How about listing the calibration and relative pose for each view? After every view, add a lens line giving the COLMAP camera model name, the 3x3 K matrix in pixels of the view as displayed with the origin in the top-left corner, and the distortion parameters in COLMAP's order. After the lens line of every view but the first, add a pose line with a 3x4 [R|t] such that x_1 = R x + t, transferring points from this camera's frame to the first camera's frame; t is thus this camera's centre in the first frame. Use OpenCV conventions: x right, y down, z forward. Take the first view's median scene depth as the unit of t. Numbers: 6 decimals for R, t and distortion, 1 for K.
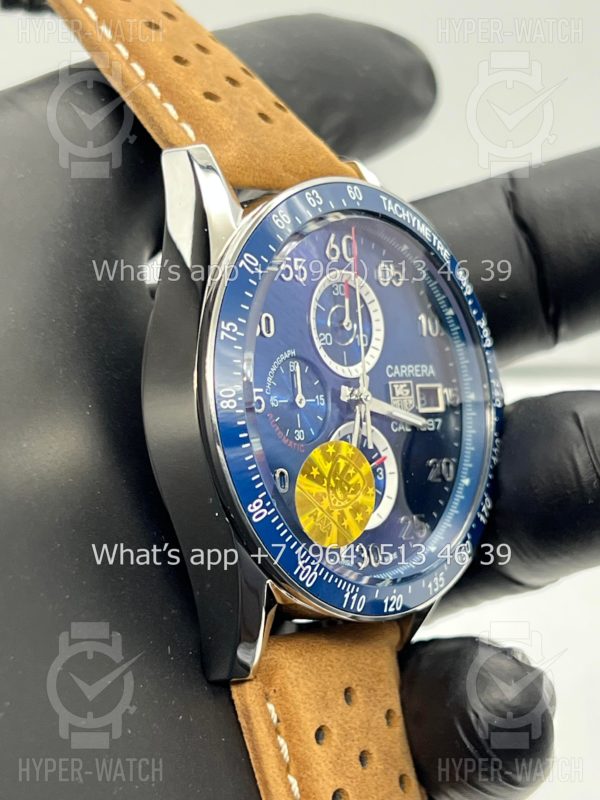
lens RADIAL K [[1762.6, 0, 313.5], [0, 1762.6, 400.8], [0, 0, 1]] dist [0.626095, 0.139373]
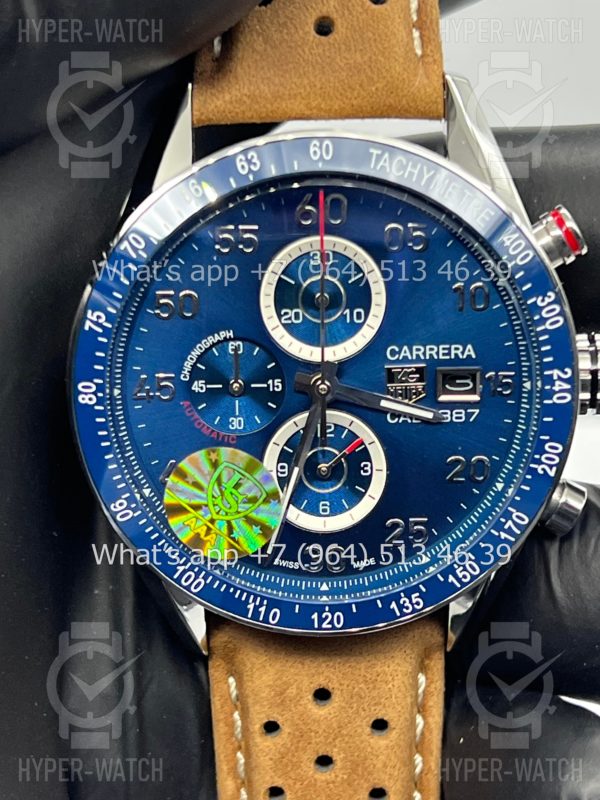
lens RADIAL K [[1762.6, 0, 313.5], [0, 1762.6, 400.8], [0, 0, 1]] dist [0.626095, 0.139373]
pose [[0.688595, 0.198244, -0.697522, 0.670460], [-0.004039, 0.962938, 0.269691, -0.244016], [0.725135, -0.182891, 0.663875, 0.439113]]
